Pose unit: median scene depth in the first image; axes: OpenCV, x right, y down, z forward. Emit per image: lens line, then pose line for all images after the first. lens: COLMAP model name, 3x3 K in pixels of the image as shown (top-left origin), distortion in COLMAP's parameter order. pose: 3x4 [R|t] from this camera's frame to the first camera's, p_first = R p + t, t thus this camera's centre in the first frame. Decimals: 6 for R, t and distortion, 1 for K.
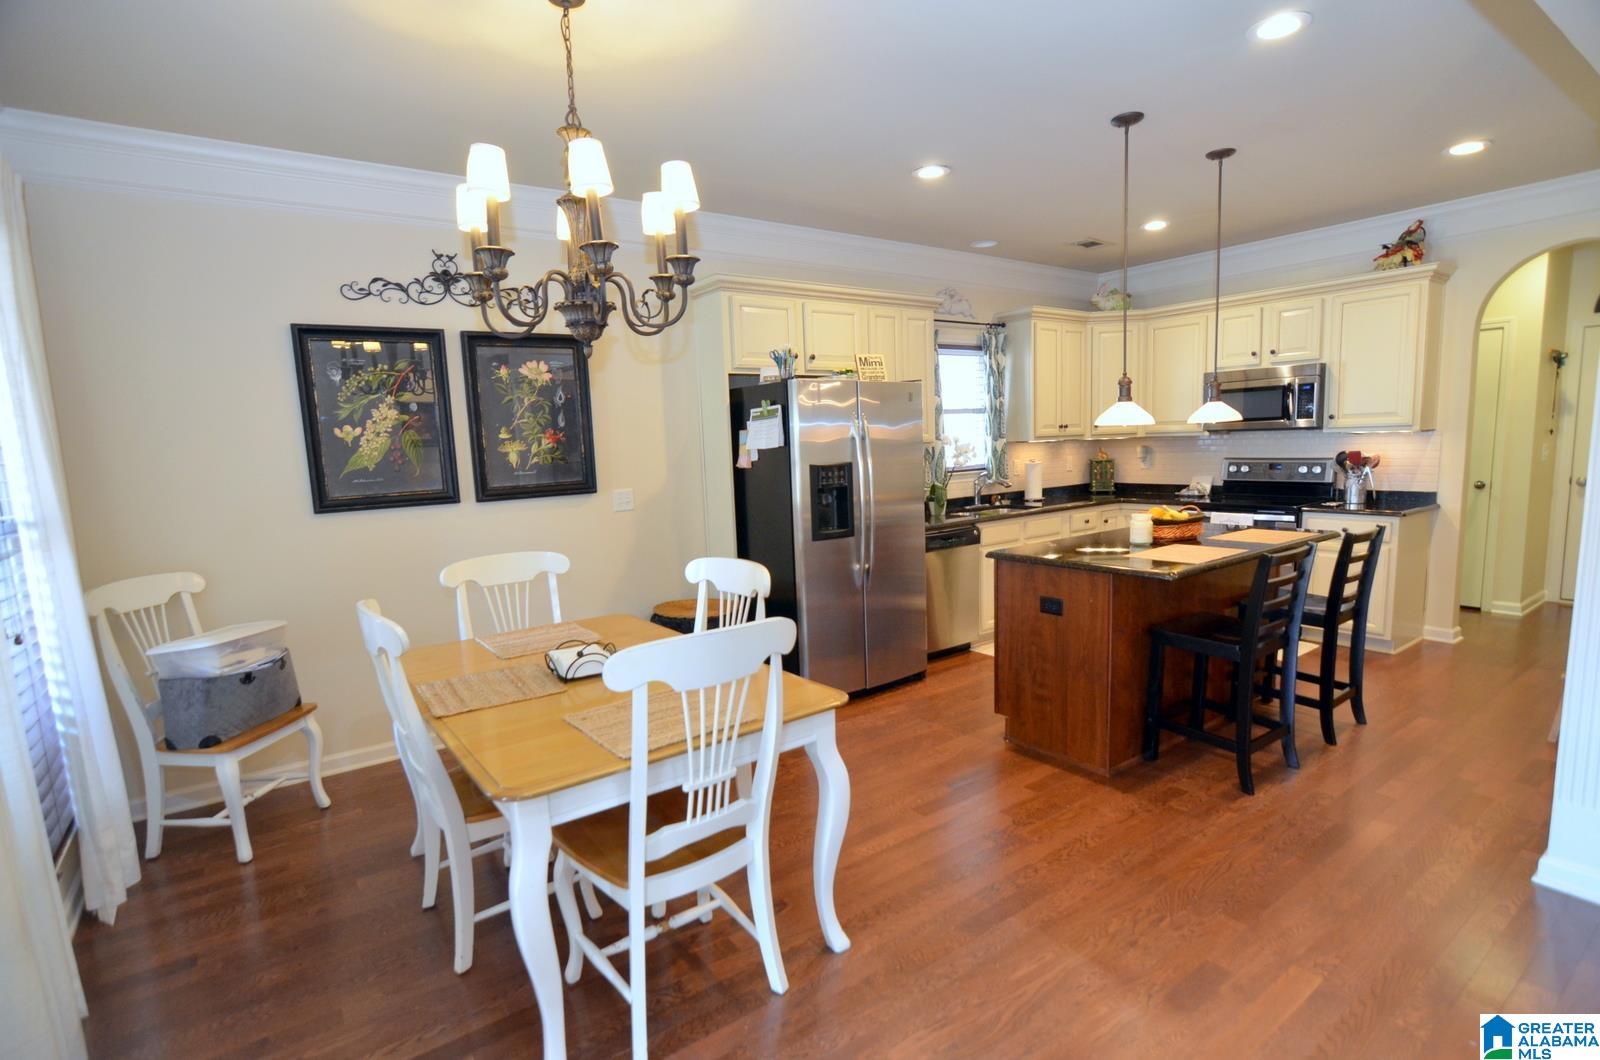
lens RADIAL K [[774.2, 0, 805.2], [0, 774.2, 548.1], [0, 0, 1]] dist [-0.030832, 0.010298]
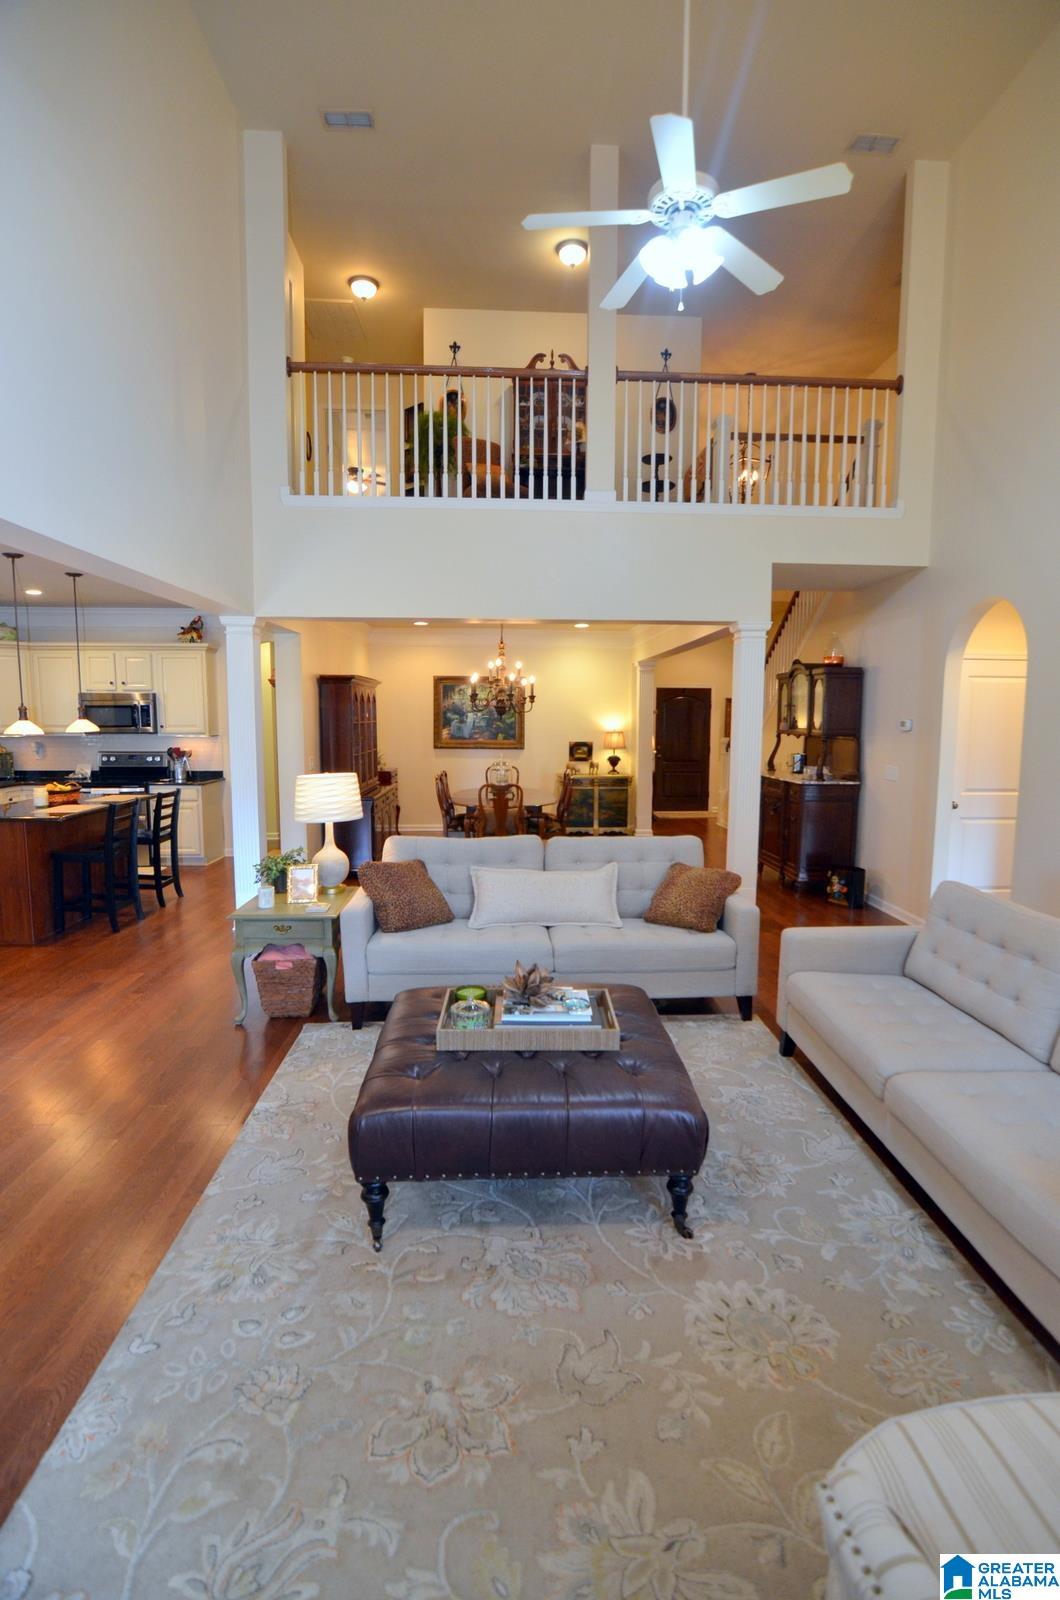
lens RADIAL K [[774.2, 0, 543.2], [0, 774.2, 799.2], [0, 0, 1]] dist [-0.030832, 0.010298]
pose [[0.542147, -0.050502, 0.838765, -0.245880], [0.090275, 0.995916, 0.001613, 0.051846], [-0.835420, 0.074845, 0.544492, -0.546920]]
